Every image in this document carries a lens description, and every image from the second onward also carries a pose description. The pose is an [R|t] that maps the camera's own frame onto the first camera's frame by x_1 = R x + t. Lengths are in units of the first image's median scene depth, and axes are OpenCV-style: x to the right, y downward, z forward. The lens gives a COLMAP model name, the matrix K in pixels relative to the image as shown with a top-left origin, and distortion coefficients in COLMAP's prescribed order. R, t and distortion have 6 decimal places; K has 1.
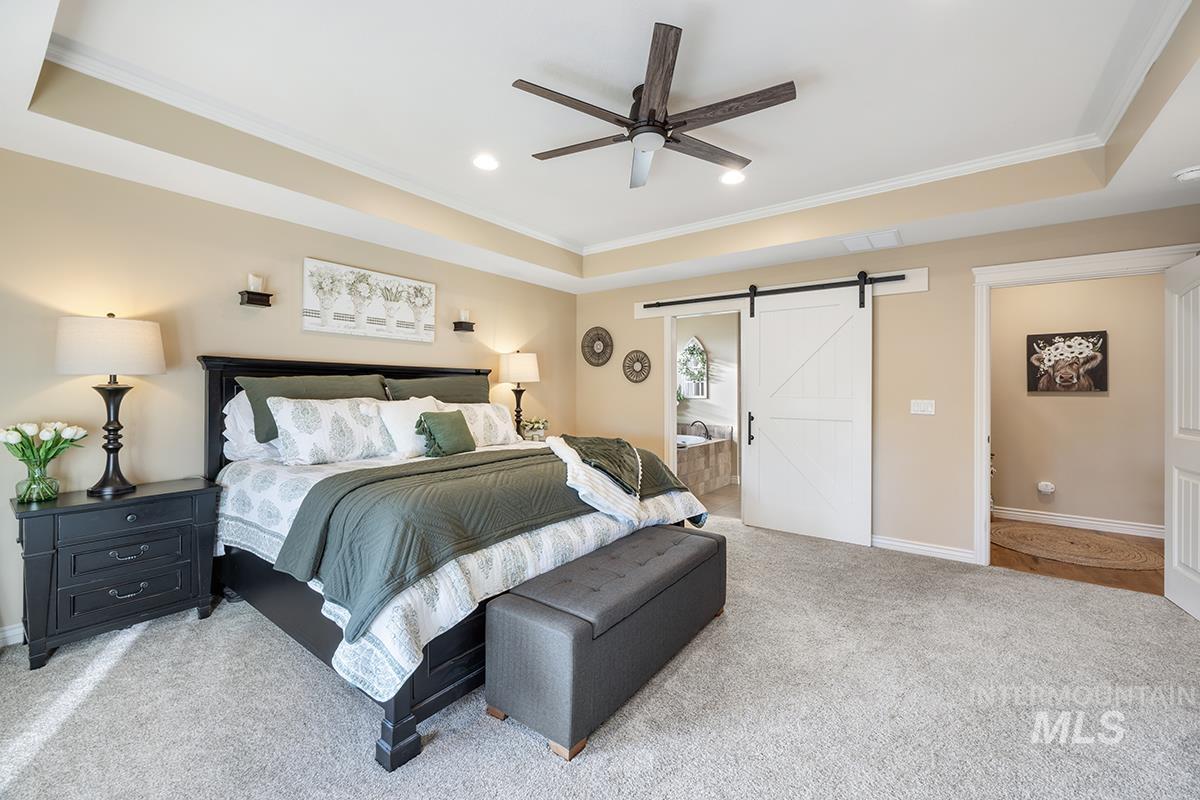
lens RADIAL K [[477.6, 0, 615.5], [0, 477.6, 388.7], [0, 0, 1]] dist [-0.012866, 0.000161]
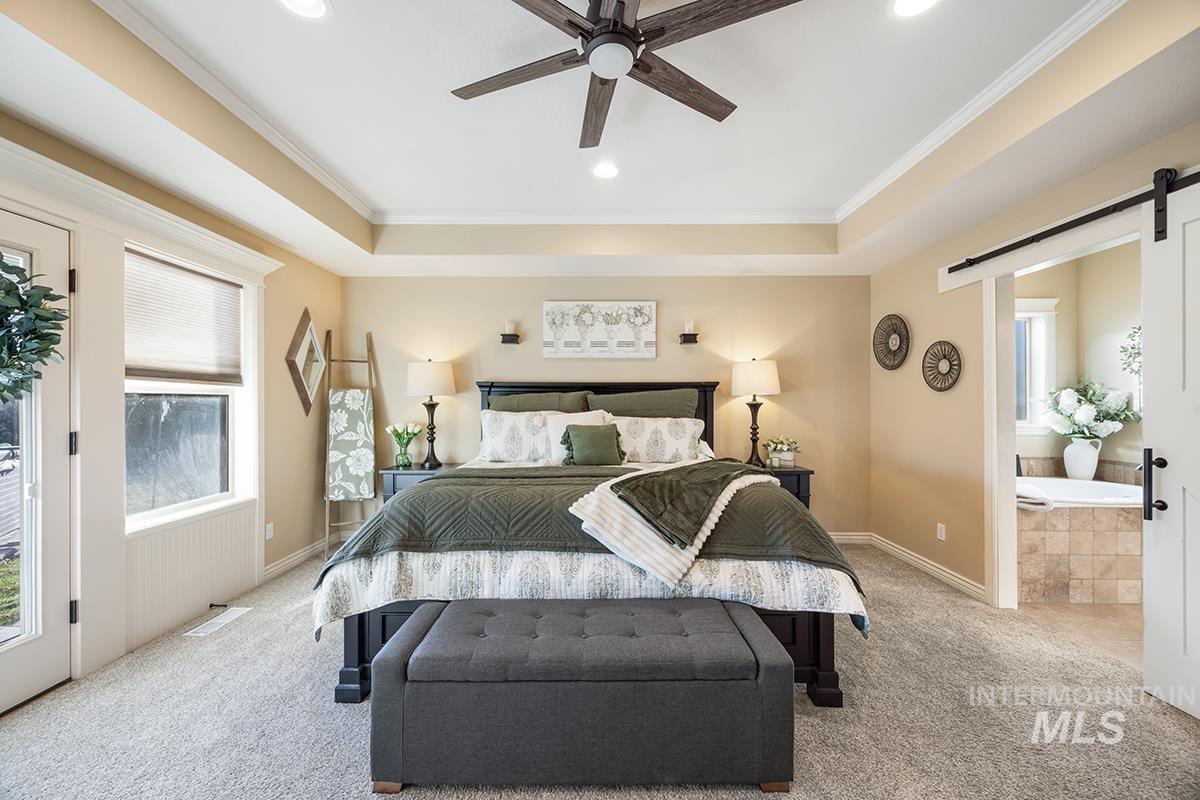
lens RADIAL K [[456.7, 0, 595.5], [0, 456.7, 404.4], [0, 0, 1]] dist [-0.000171, 0.000269]
pose [[0.570271, -0.003313, -0.821450, 0.383660], [0.005819, 0.999983, 0.000007, 0.003018], [0.821436, -0.004784, 0.570280, 0.355526]]
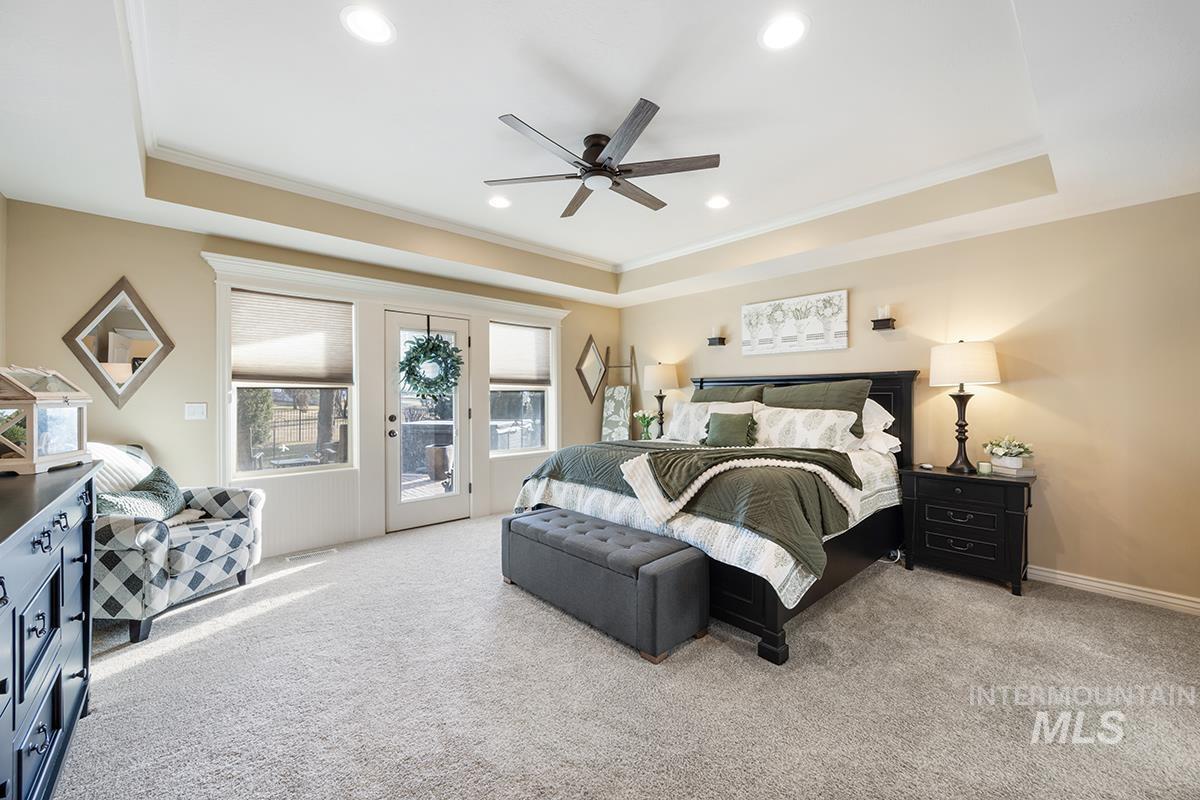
lens RADIAL K [[456.7, 0, 602.4], [0, 456.7, 399.3], [0, 0, 1]] dist [-0.000171, 0.000269]
pose [[-0.204805, 0.002119, -0.978800, 0.707327], [0.003904, 0.999991, 0.001349, 0.007133], [0.978795, -0.003545, -0.204812, 0.750758]]
